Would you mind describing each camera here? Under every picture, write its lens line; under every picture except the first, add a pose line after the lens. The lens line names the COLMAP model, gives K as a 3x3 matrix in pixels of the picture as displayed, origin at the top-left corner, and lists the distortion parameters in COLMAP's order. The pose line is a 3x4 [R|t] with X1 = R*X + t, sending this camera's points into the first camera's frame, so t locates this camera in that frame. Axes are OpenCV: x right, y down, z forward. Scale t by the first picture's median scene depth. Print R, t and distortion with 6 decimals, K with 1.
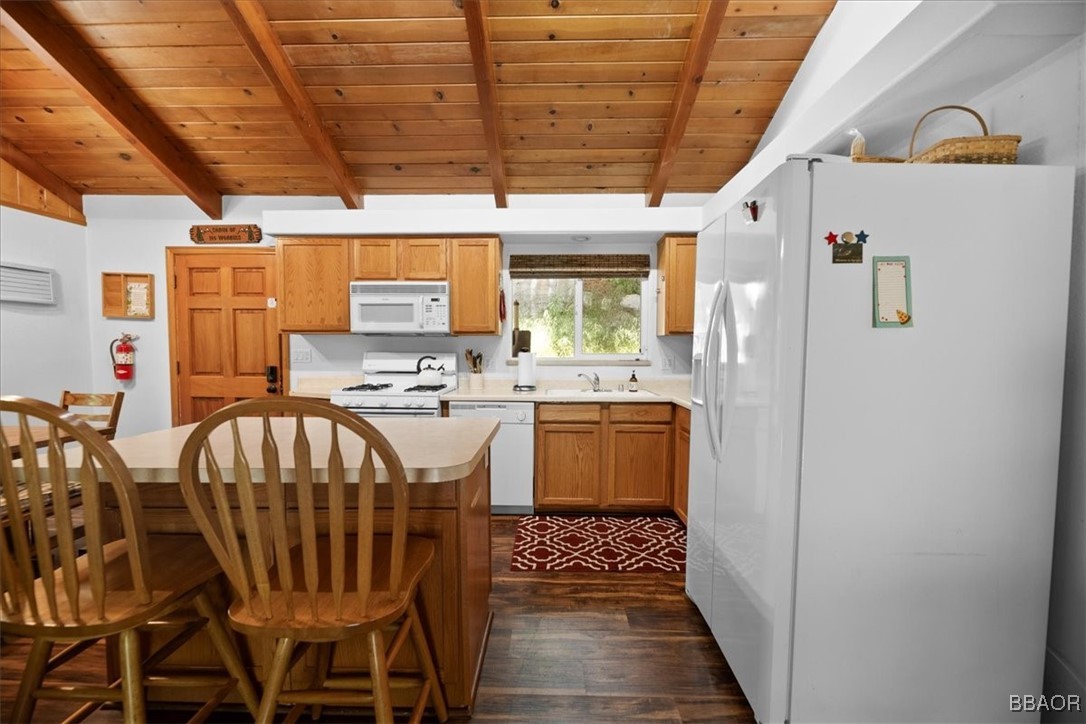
lens RADIAL K [[439.3, 0, 541.4], [0, 439.3, 366.9], [0, 0, 1]] dist [-0.001433, -0.003497]
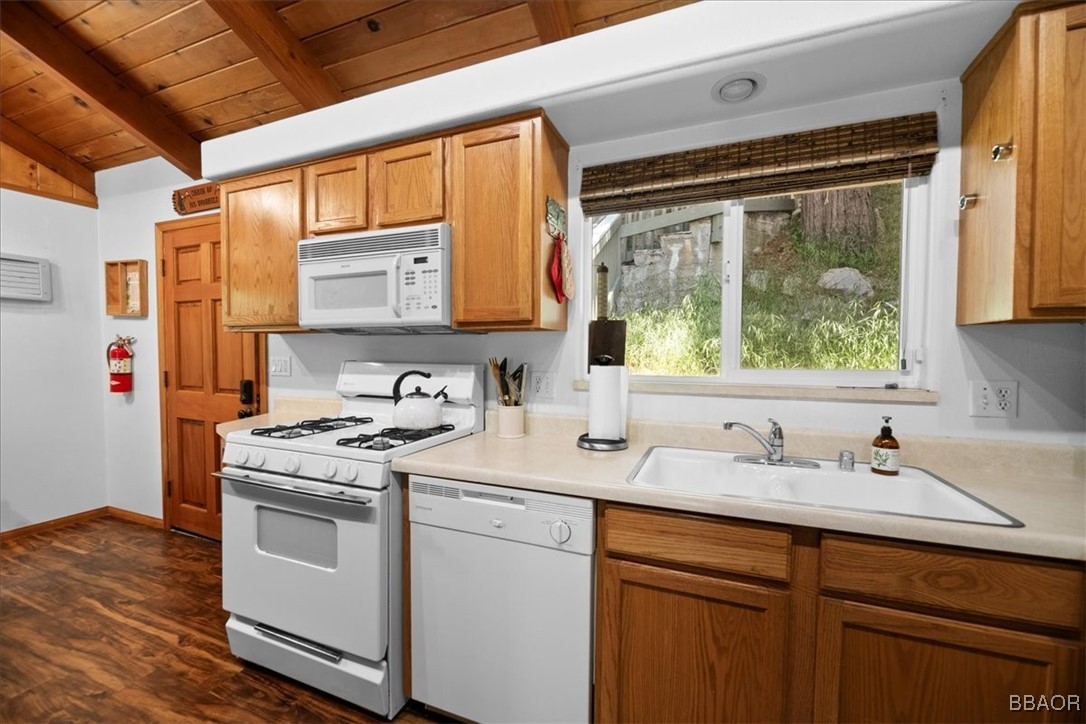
lens RADIAL K [[439.3, 0, 541.4], [0, 439.3, 366.9], [0, 0, 1]] dist [-0.001433, -0.003497]
pose [[0.936252, 0.013909, -0.351054, 0.062446], [-0.018409, 0.999786, -0.009485, -0.025349], [0.350847, 0.015343, 0.936307, 0.529724]]
